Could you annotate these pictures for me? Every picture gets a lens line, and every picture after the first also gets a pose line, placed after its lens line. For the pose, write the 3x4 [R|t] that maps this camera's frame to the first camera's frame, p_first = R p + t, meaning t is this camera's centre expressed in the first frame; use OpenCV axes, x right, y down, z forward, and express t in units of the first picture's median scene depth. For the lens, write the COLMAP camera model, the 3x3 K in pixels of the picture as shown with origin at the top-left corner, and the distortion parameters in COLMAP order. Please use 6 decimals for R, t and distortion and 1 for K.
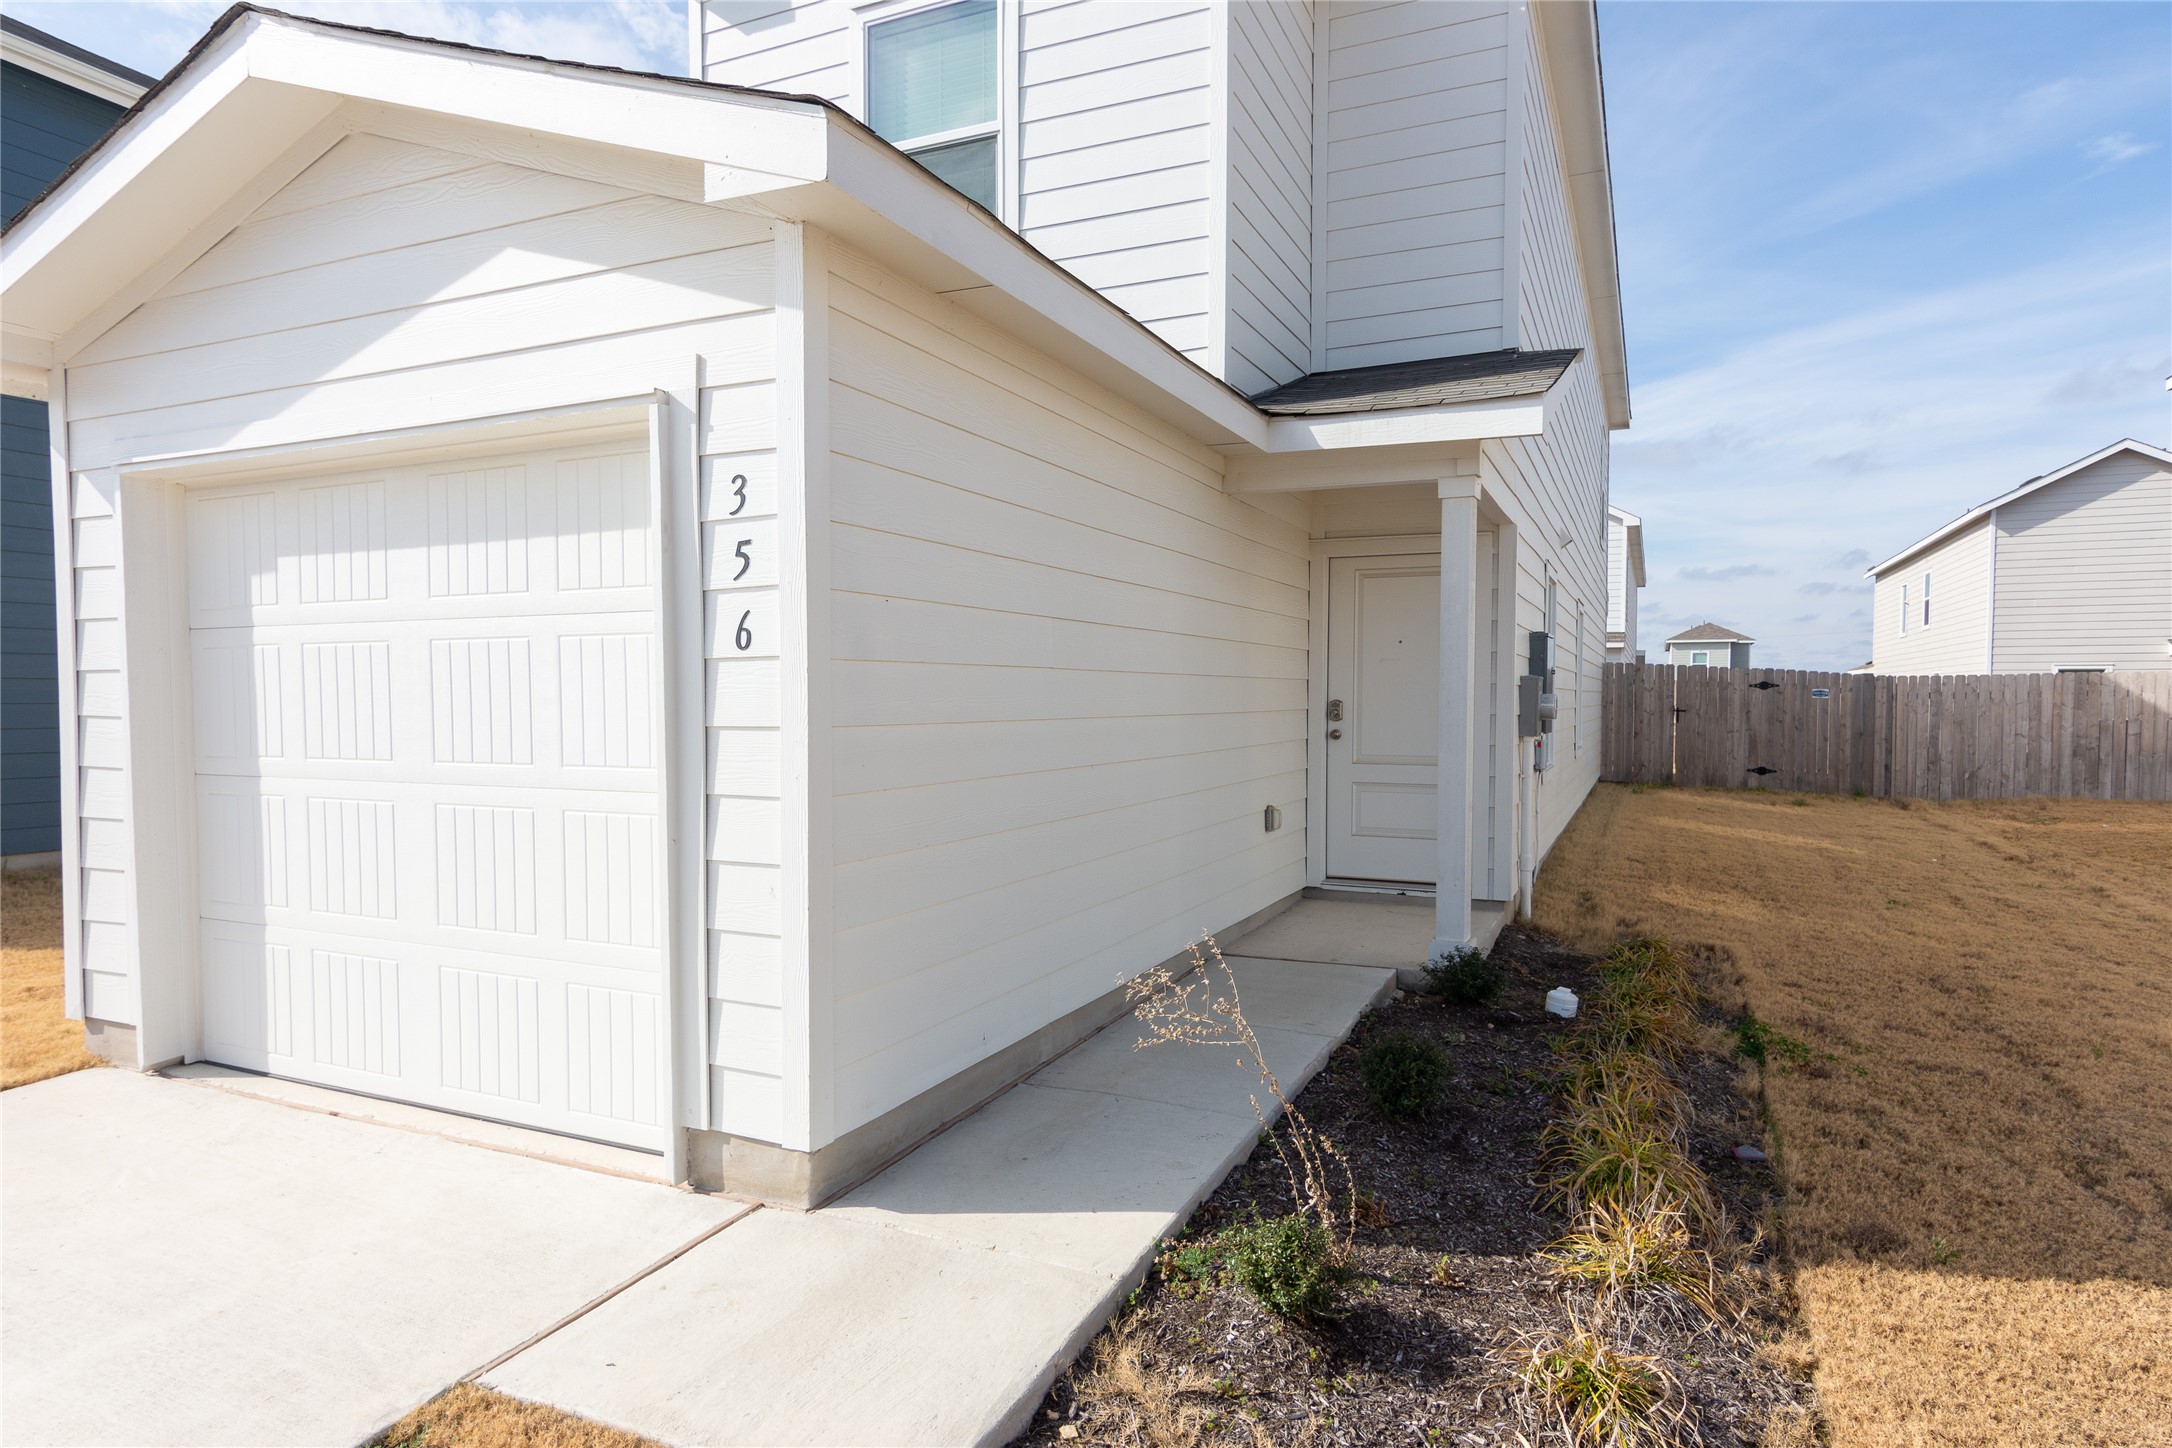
lens RADIAL K [[1237.4, 0, 1085.0], [0, 1237.4, 736.5], [0, 0, 1]] dist [0.010762, 0.000327]
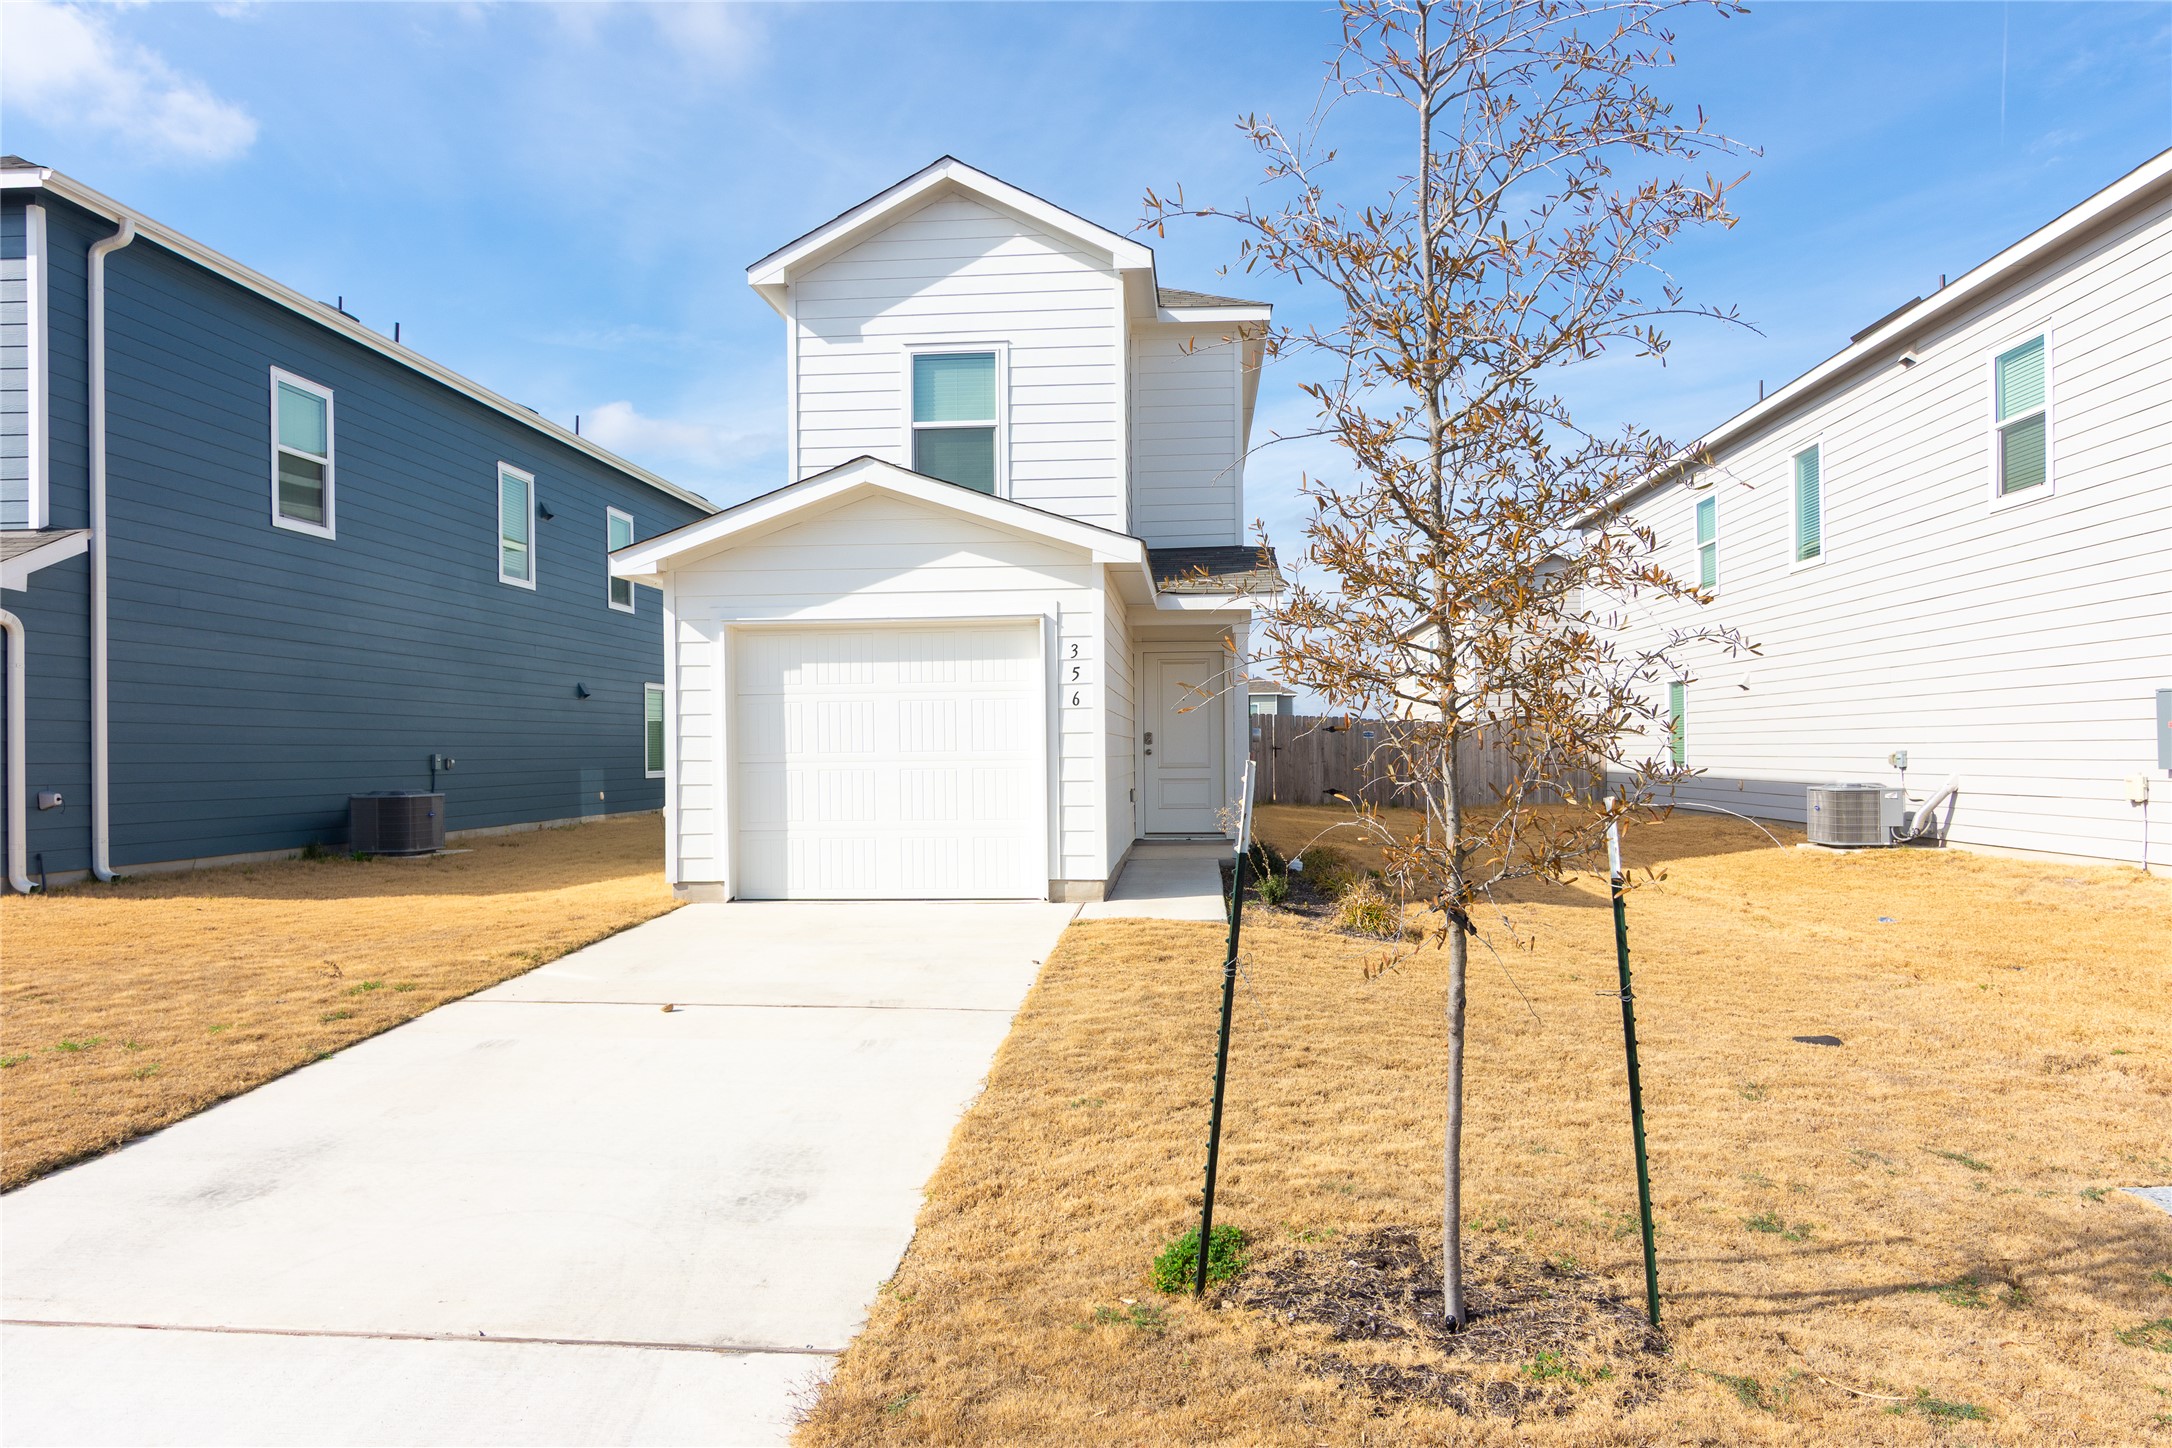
lens RADIAL K [[1409.2, 0, 1086.0], [0, 1409.2, 724.0], [0, 0, 1]] dist [-0.003628, -0.001490]
pose [[0.937793, -0.002175, 0.347189, -1.040181], [0.020549, 0.998575, -0.049249, 0.099864], [-0.346587, 0.053320, 0.936501, -1.533300]]
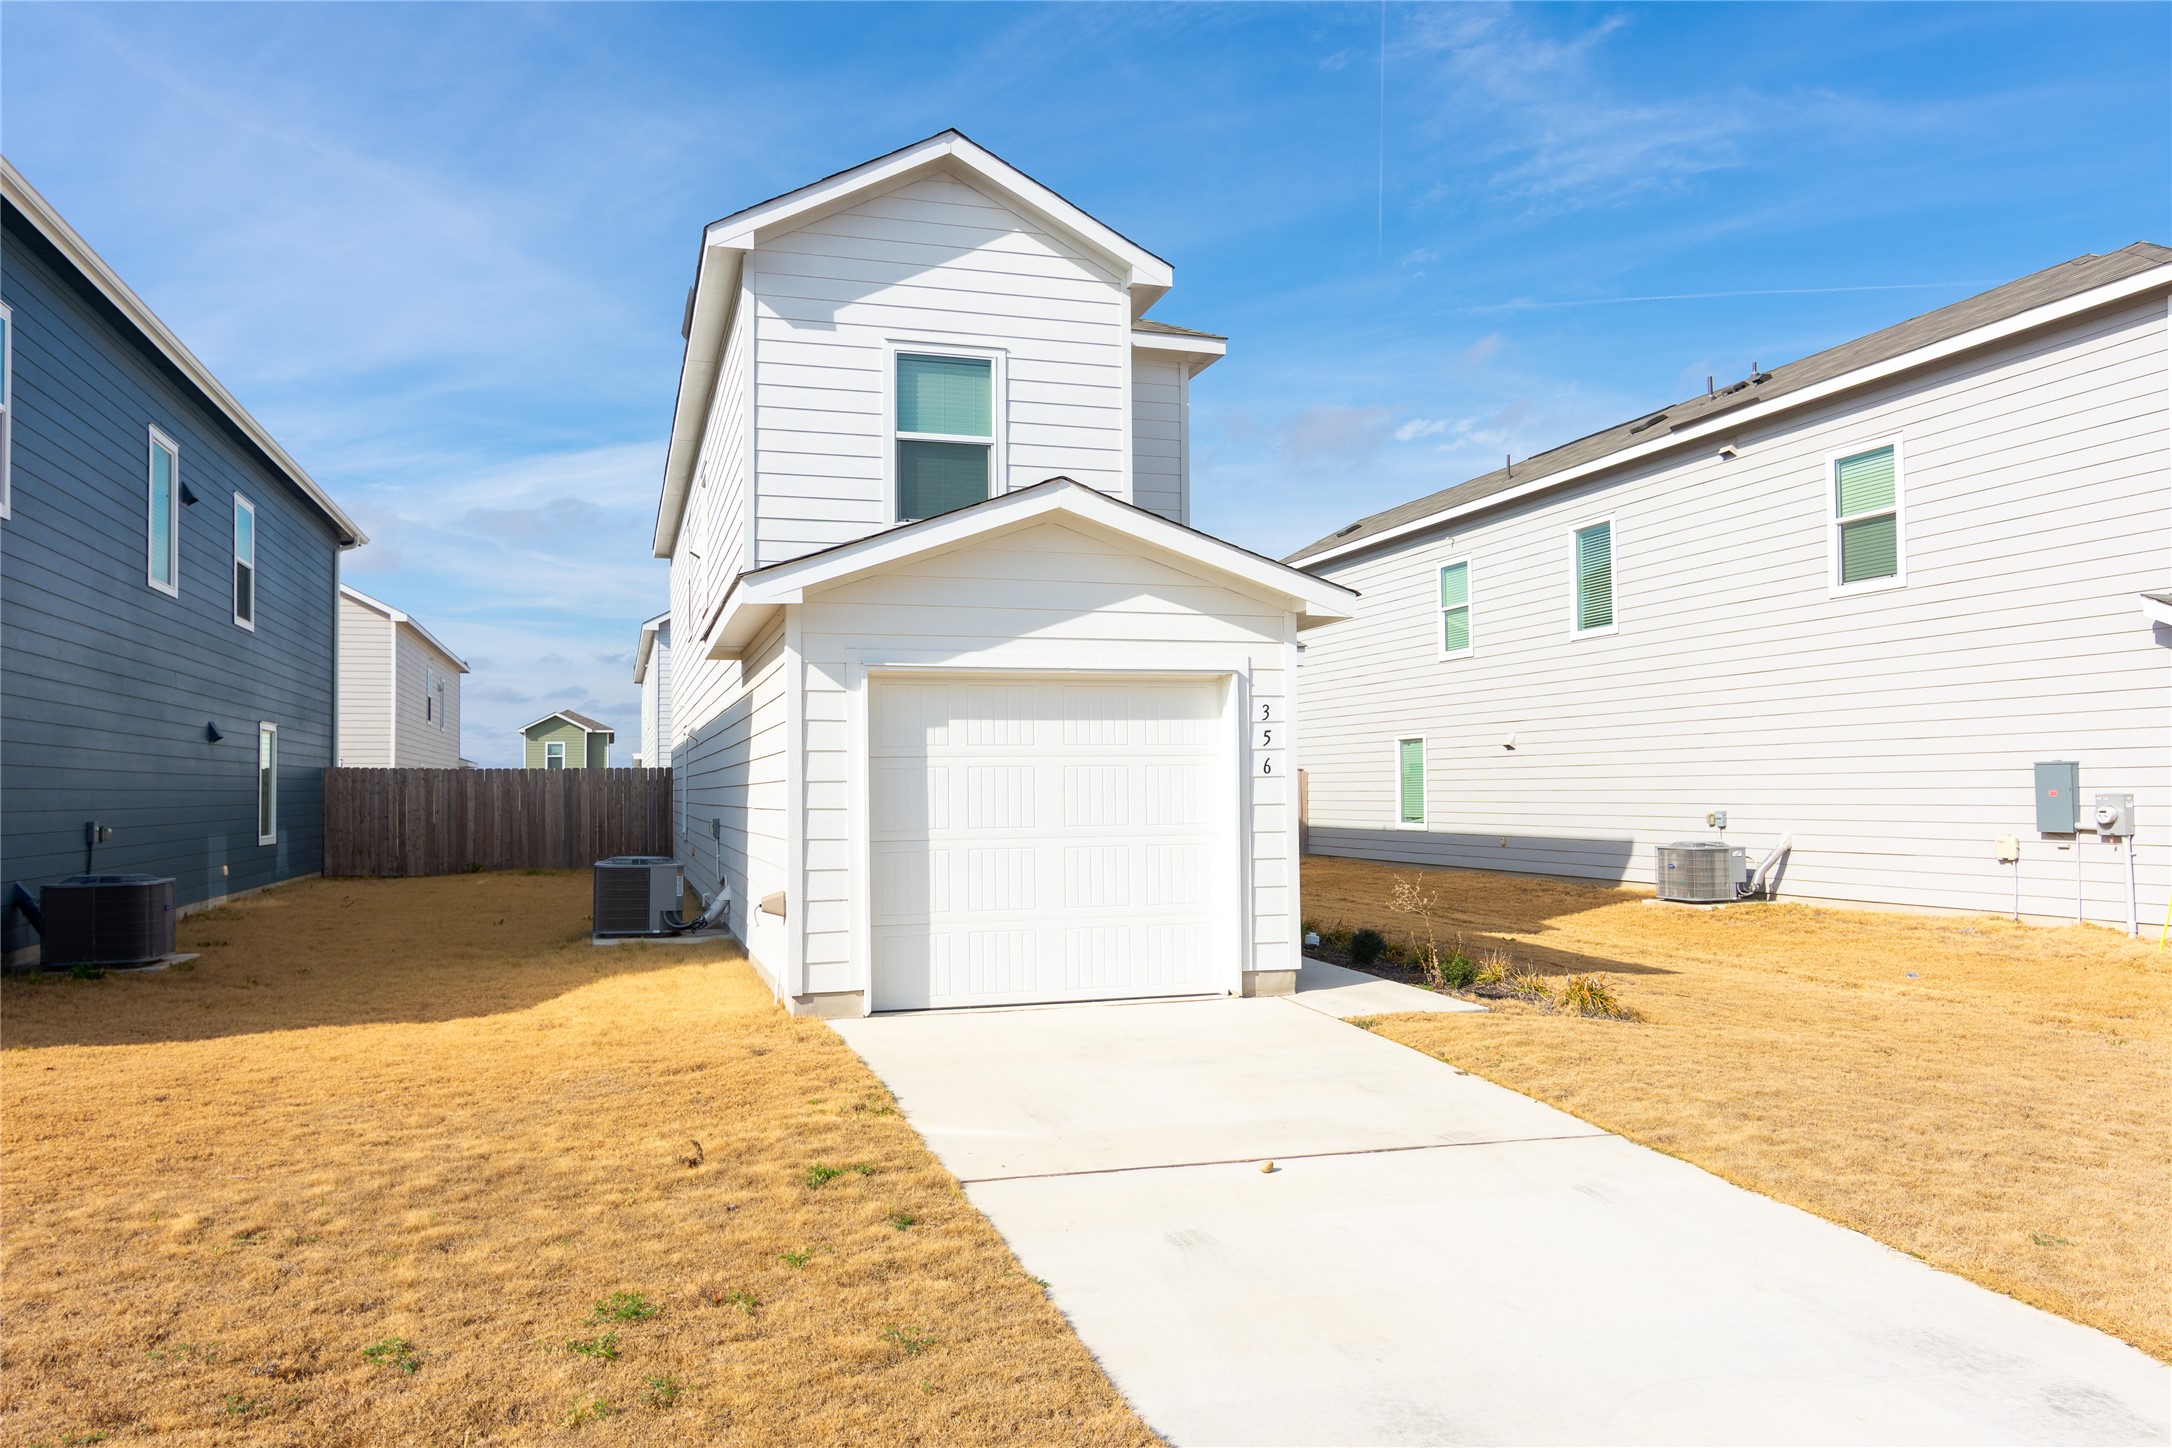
lens RADIAL K [[1508.4, 0, 1086.0], [0, 1508.4, 724.0], [0, 0, 1]] dist [-0.000123, -0.000470]
pose [[0.743280, 0.023159, 0.668579, -1.973548], [0.030315, 0.997208, -0.068244, 0.021257], [-0.668293, 0.070992, 0.740503, -0.783778]]
